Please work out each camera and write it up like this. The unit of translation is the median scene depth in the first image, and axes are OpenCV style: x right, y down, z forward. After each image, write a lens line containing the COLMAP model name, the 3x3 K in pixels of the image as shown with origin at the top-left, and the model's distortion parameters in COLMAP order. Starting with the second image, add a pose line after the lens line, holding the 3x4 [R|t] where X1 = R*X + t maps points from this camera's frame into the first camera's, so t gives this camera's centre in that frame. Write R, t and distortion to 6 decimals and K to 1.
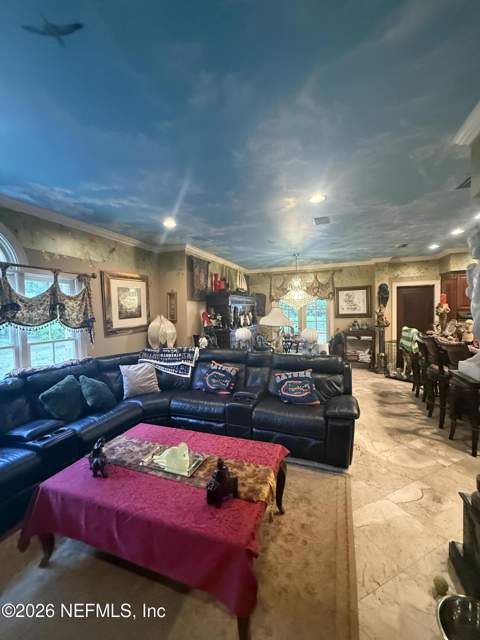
lens RADIAL K [[255.9, 0, 238.2], [0, 255.9, 322.6], [0, 0, 1]] dist [0.002080, 0.000154]
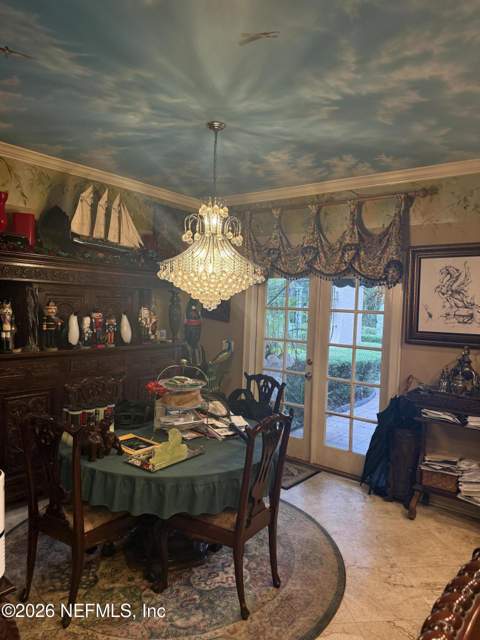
lens RADIAL K [[455.8, 0, 241.0], [0, 455.8, 322.1], [0, 0, 1]] dist [0.050719, 0.000193]
pose [[0.949939, 0.072884, -0.303814, 0.361192], [-0.075200, 0.997160, 0.004088, -0.031135], [0.303249, 0.018964, 0.952723, 0.401474]]
